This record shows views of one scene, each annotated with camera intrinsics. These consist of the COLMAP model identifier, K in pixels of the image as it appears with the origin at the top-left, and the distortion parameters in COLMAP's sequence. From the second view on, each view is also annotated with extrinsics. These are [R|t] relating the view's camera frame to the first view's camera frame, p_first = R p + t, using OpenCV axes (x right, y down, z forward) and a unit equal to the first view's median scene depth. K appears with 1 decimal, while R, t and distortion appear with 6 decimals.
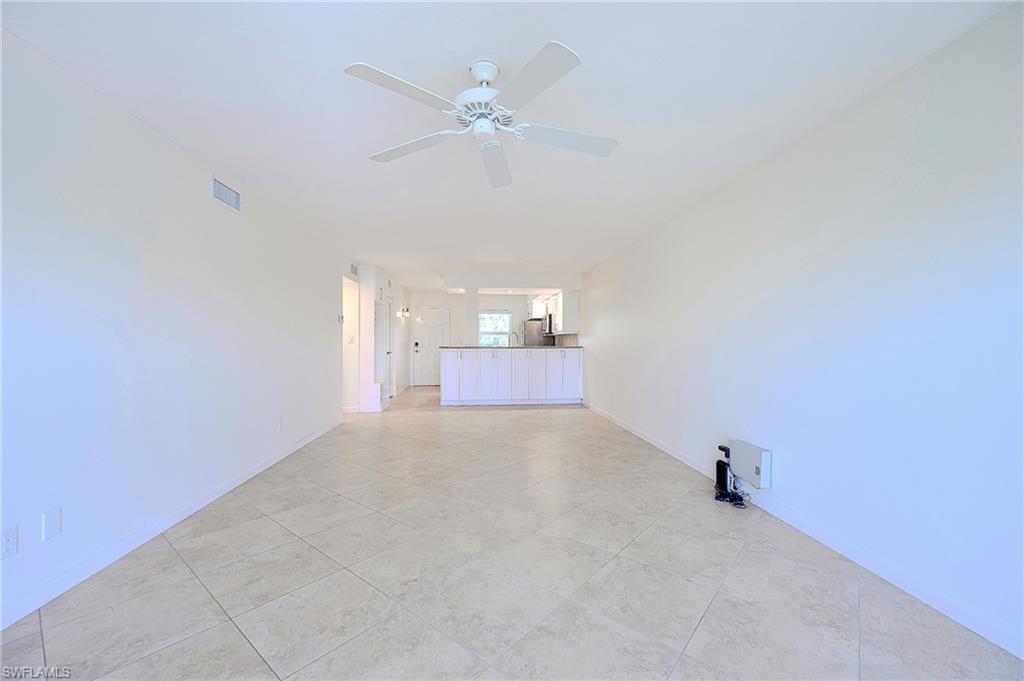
lens RADIAL K [[409.5, 0, 512.2], [0, 409.5, 338.6], [0, 0, 1]] dist [-0.002745, -0.000259]
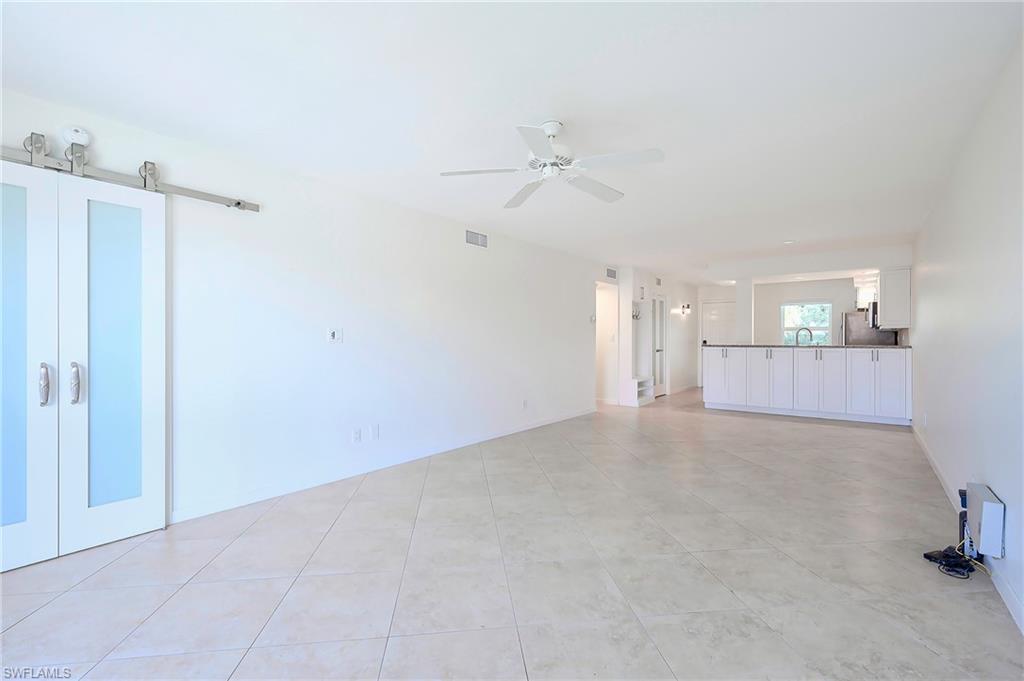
lens RADIAL K [[427.1, 0, 511.5], [0, 427.1, 341.3], [0, 0, 1]] dist [-0.001026, -0.000646]
pose [[0.739254, 0.001009, -0.673426, 0.157679], [0.006835, 0.999936, 0.009001, -0.000257], [0.673392, -0.011257, 0.739200, -0.014971]]
